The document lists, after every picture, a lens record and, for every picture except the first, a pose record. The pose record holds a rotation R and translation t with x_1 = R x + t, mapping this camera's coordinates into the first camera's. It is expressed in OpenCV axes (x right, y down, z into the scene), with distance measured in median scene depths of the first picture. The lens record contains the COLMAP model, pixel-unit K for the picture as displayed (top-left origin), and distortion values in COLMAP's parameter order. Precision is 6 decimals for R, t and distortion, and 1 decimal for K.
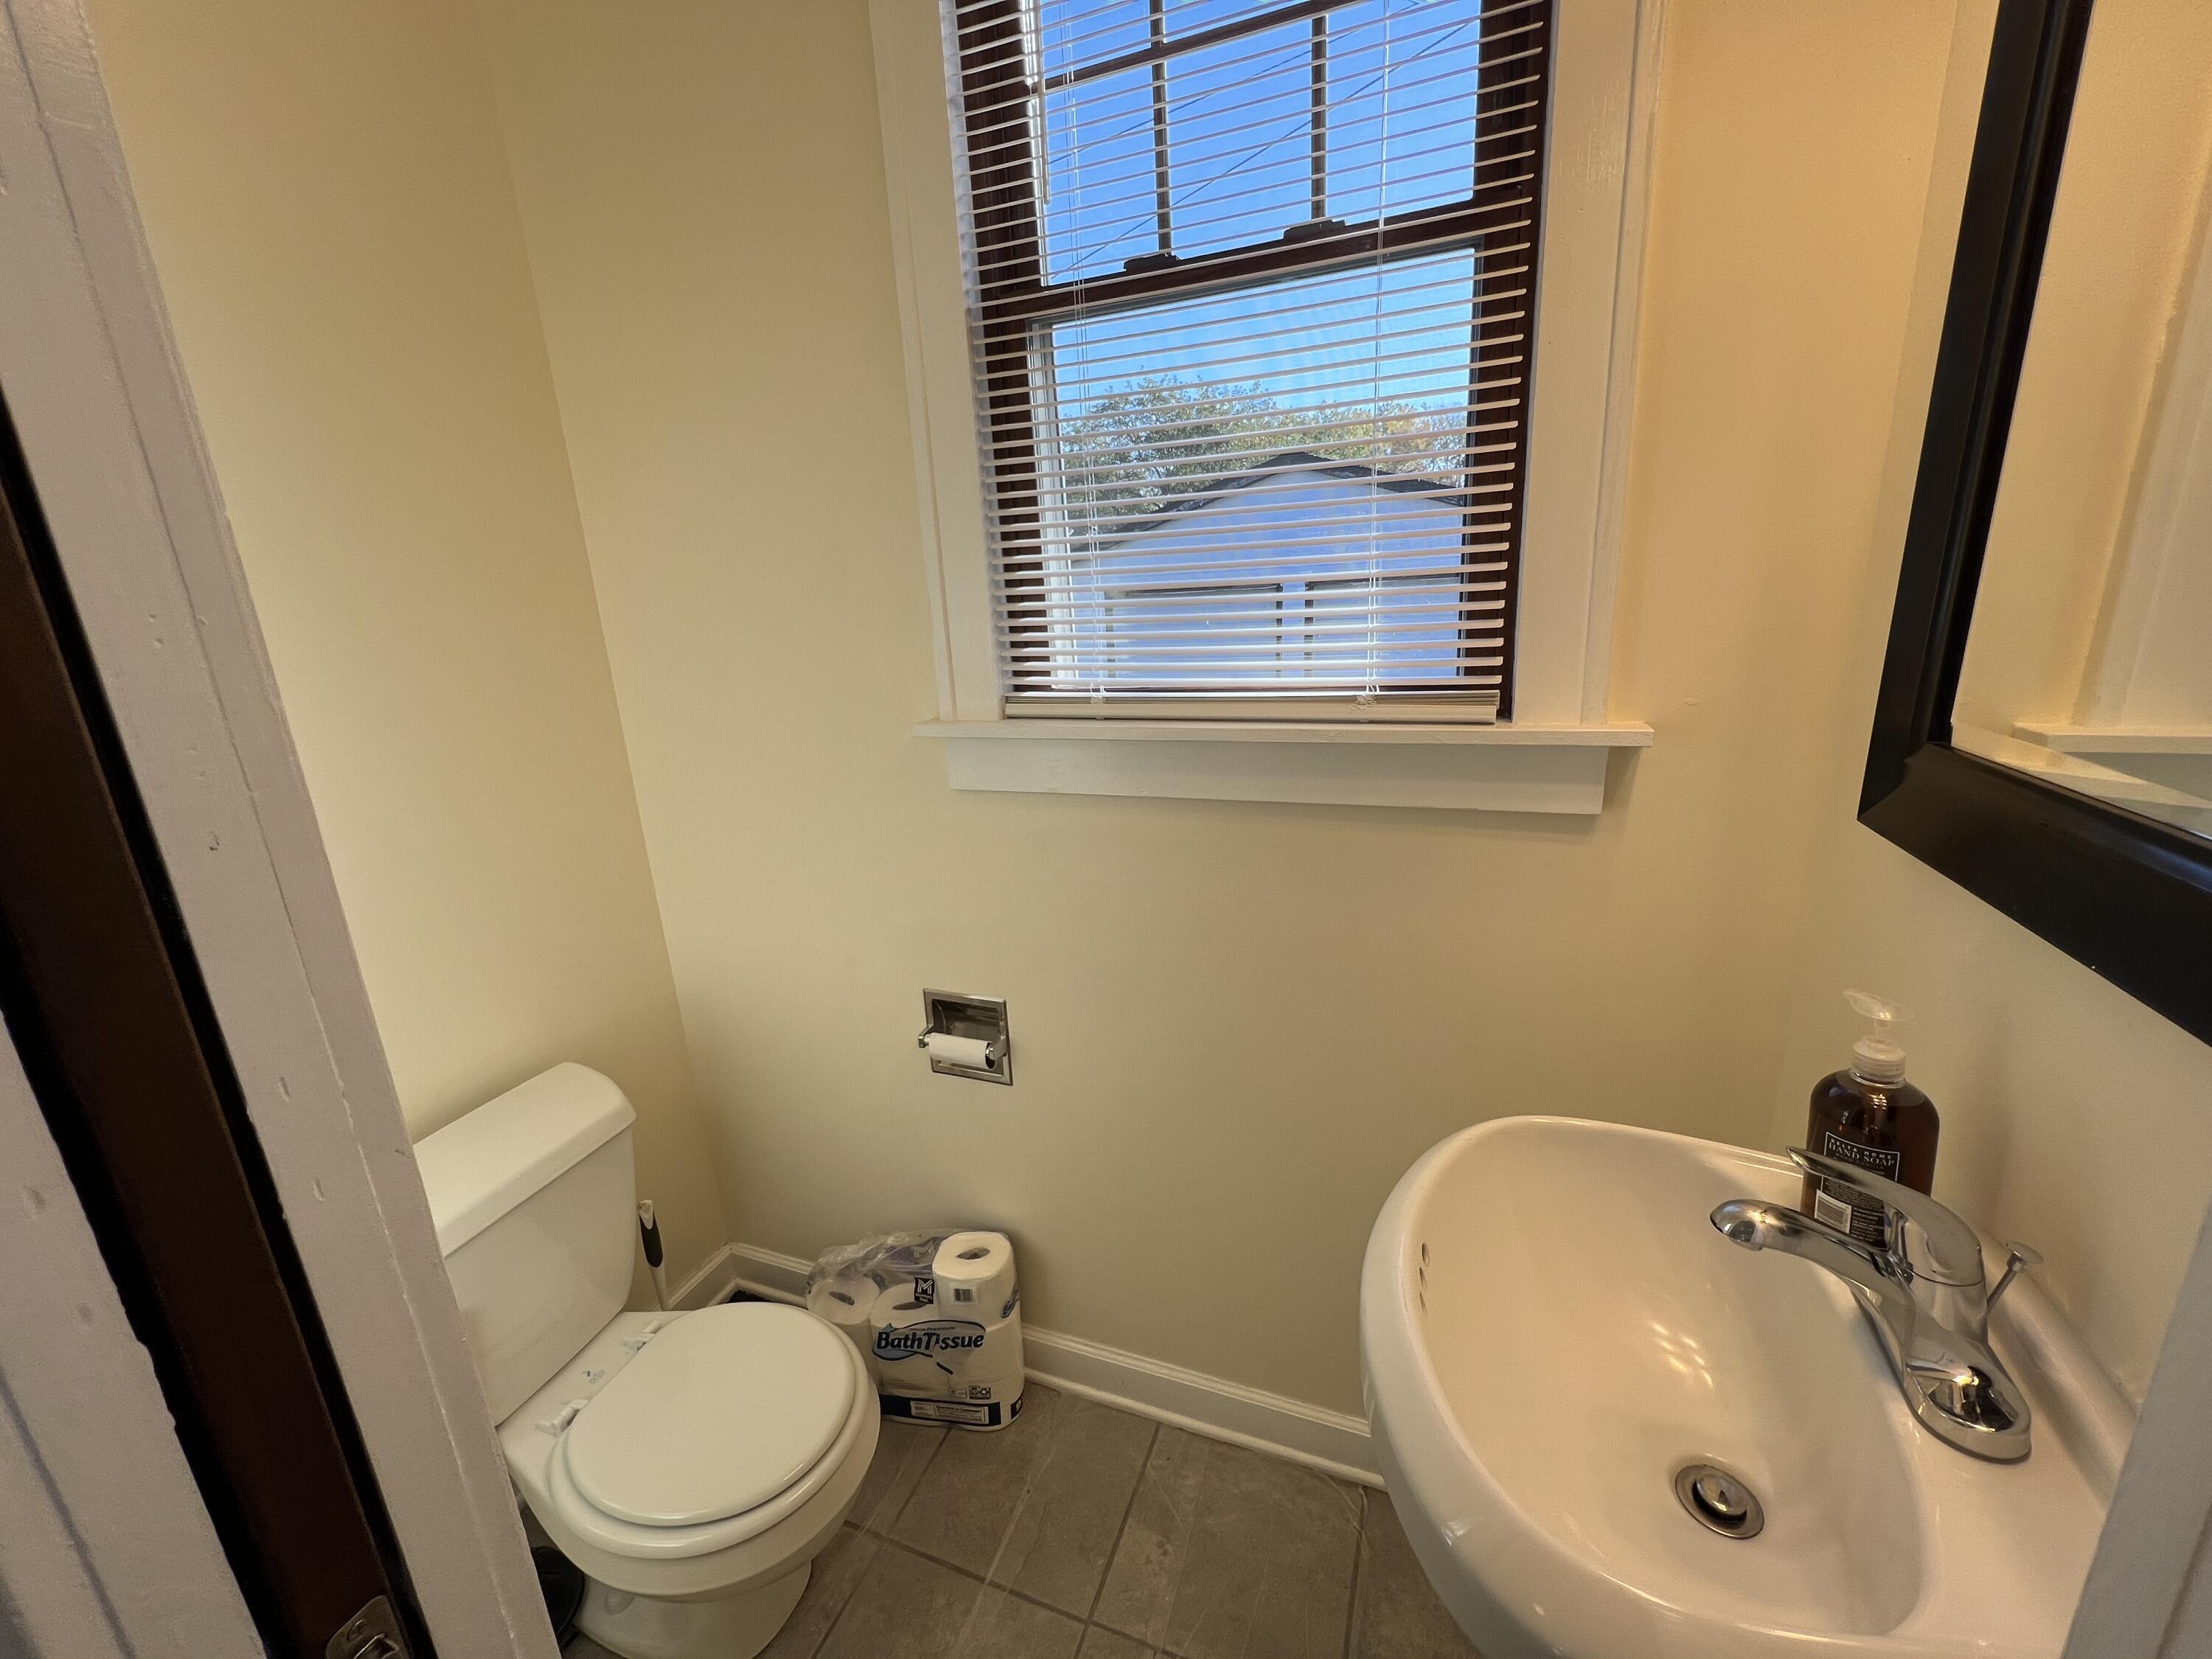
lens RADIAL K [[897.1, 0, 1102.7], [0, 897.1, 836.6], [0, 0, 1]] dist [-0.001994, -0.000316]
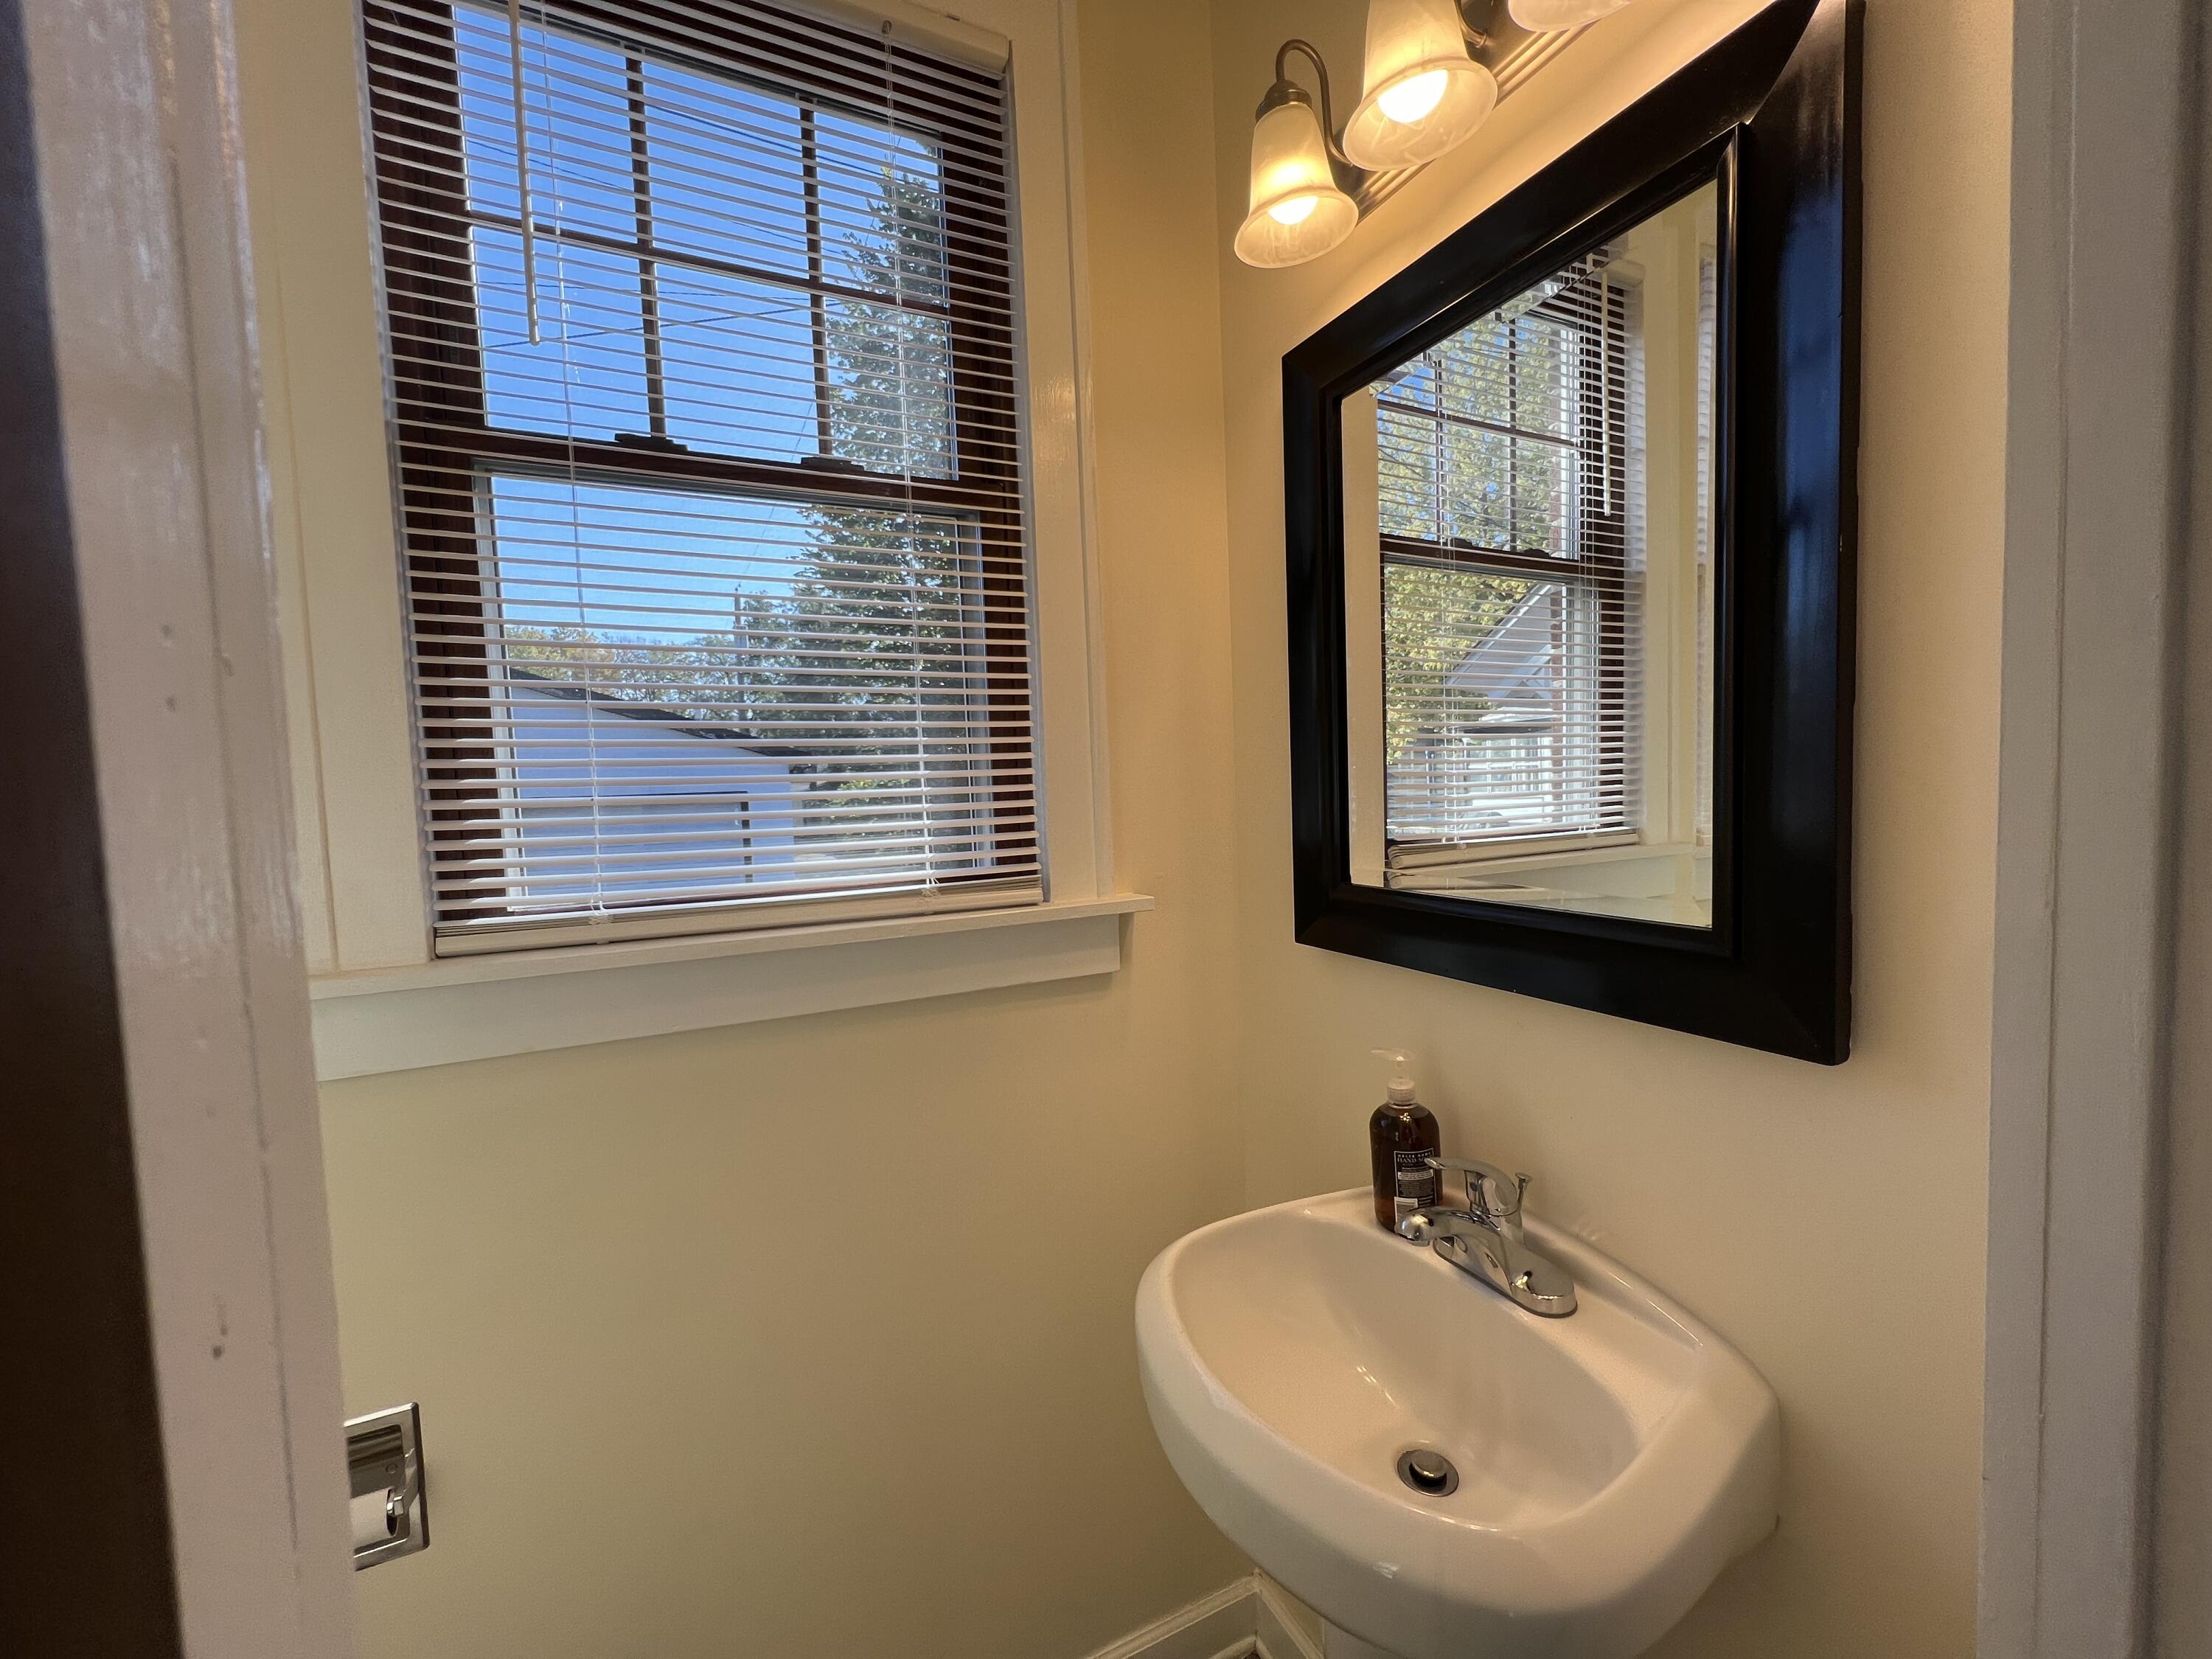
lens RADIAL K [[897.1, 0, 1102.7], [0, 897.1, 836.6], [0, 0, 1]] dist [-0.001994, -0.000316]
pose [[0.659207, -0.014256, 0.751826, -0.334780], [0.199090, 0.967449, -0.156220, -0.013624], [-0.725127, 0.252663, 0.640588, 0.175915]]
